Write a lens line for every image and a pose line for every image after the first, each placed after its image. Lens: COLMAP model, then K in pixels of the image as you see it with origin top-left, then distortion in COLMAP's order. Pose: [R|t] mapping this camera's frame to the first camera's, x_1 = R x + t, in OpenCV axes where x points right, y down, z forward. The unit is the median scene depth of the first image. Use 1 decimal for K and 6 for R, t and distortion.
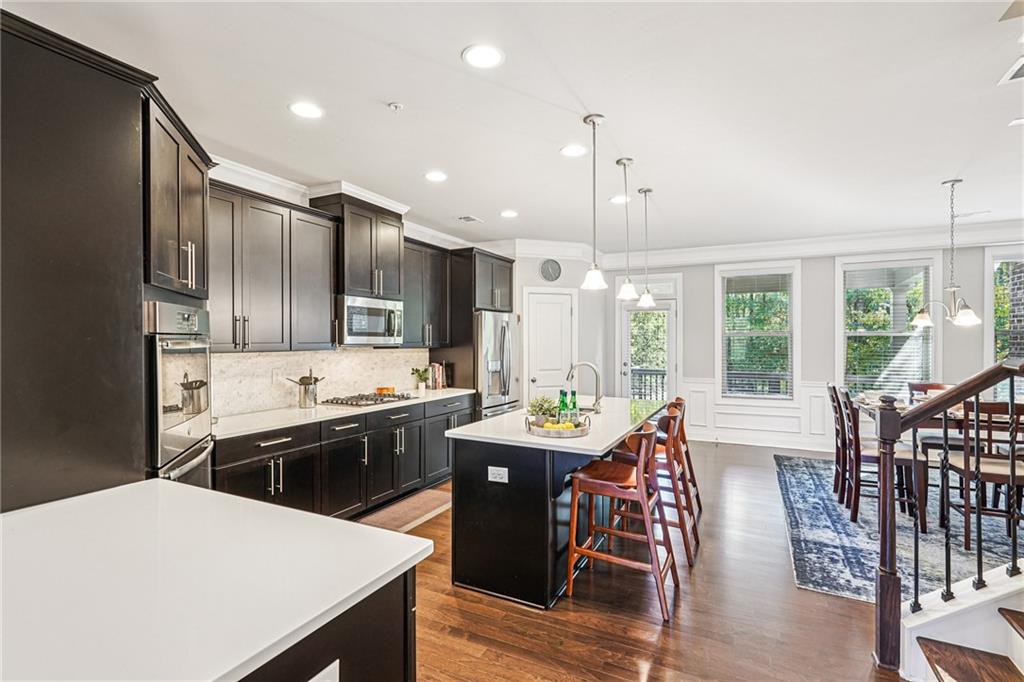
lens RADIAL K [[483.7, 0, 515.7], [0, 483.7, 341.1], [0, 0, 1]] dist [-0.003151, 0.002240]
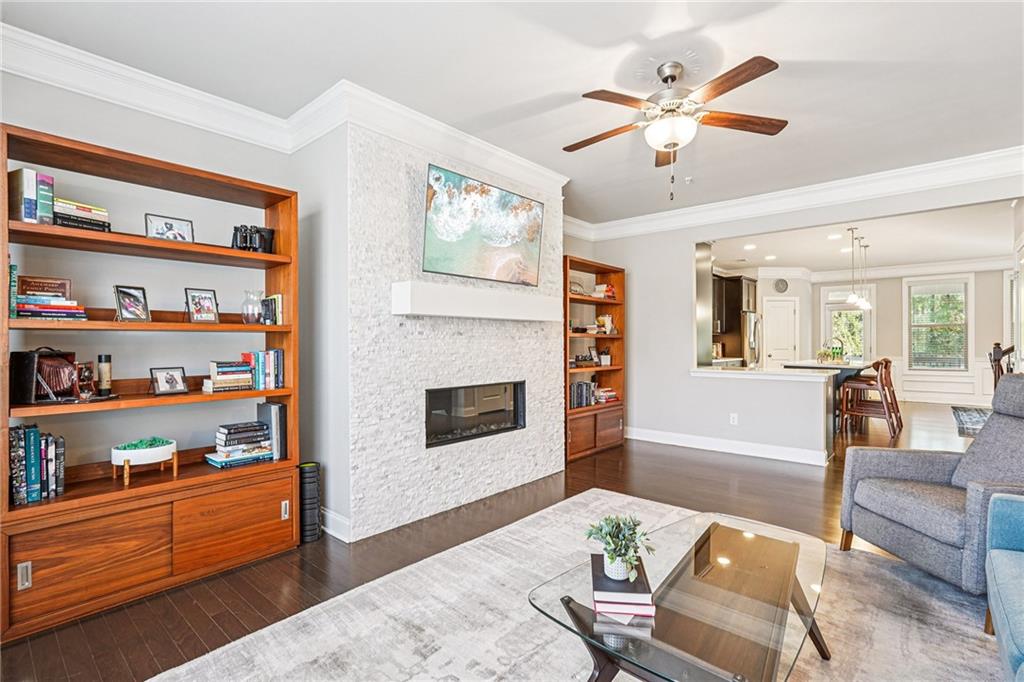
lens RADIAL K [[483.7, 0, 512.9], [0, 483.7, 344.0], [0, 0, 1]] dist [-0.003151, 0.002240]
pose [[0.964769, 0.001083, -0.263096, -0.429219], [-0.000492, 0.999997, 0.002314, 0.047897], [0.263098, -0.002103, 0.964767, -0.900422]]
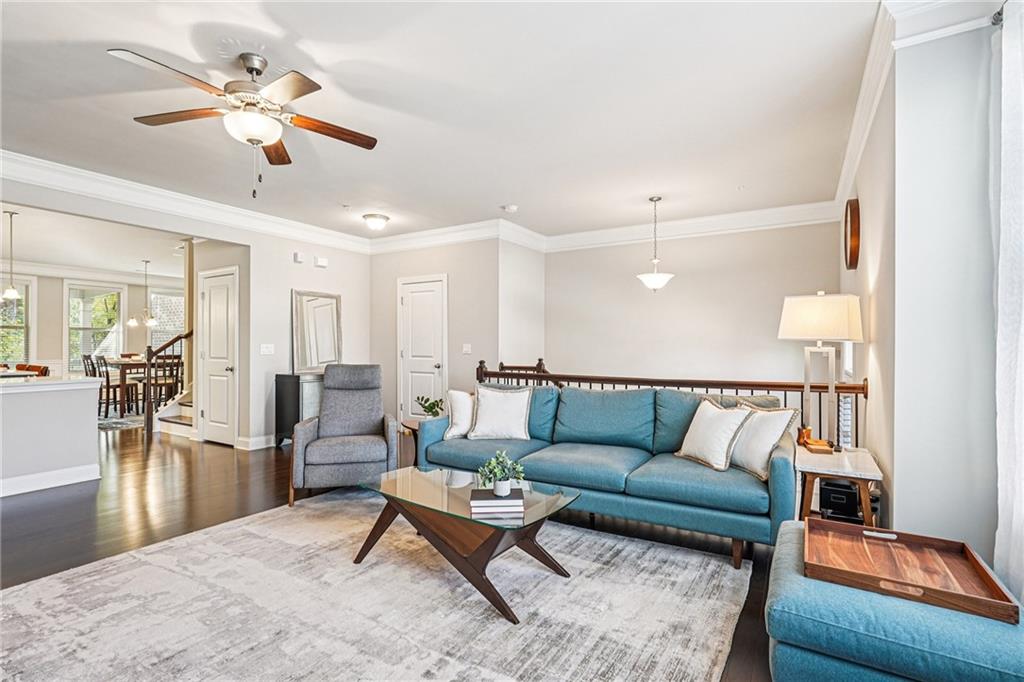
lens RADIAL K [[483.7, 0, 511.9], [0, 483.7, 342.7], [0, 0, 1]] dist [-0.003151, 0.002240]
pose [[0.083906, 0.008361, 0.996439, -0.885019], [-0.000768, 0.999965, -0.008326, 0.048958], [-0.996473, -0.000066, 0.083910, -0.657889]]
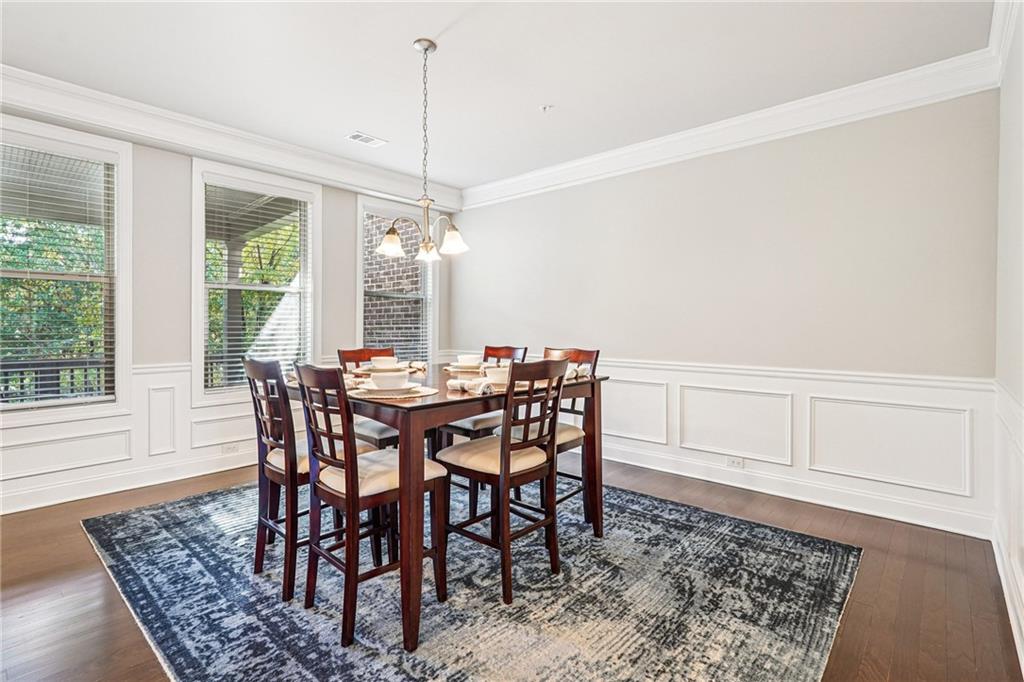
lens RADIAL K [[483.7, 0, 499.7], [0, 483.7, 327.7], [0, 0, 1]] dist [-0.003151, 0.002240]
pose [[0.272669, 0.013400, 0.962015, 0.209435], [-0.007905, 0.999900, -0.011687, 0.055217], [-0.962075, -0.004418, 0.272748, 0.528339]]
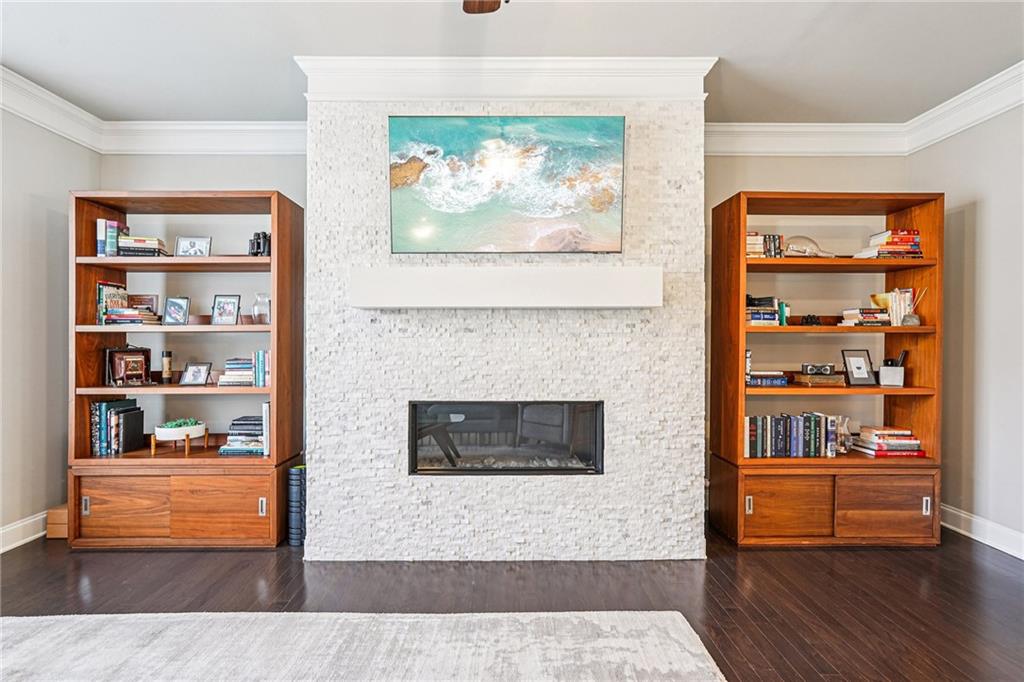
lens RADIAL K [[483.7, 0, 509.6], [0, 483.7, 344.0], [0, 0, 1]] dist [-0.003151, 0.002240]
pose [[0.445464, 0.005922, -0.895280, -0.200116], [-0.001412, 0.999982, 0.005912, 0.046361], [0.895299, -0.001370, 0.445464, -0.437695]]
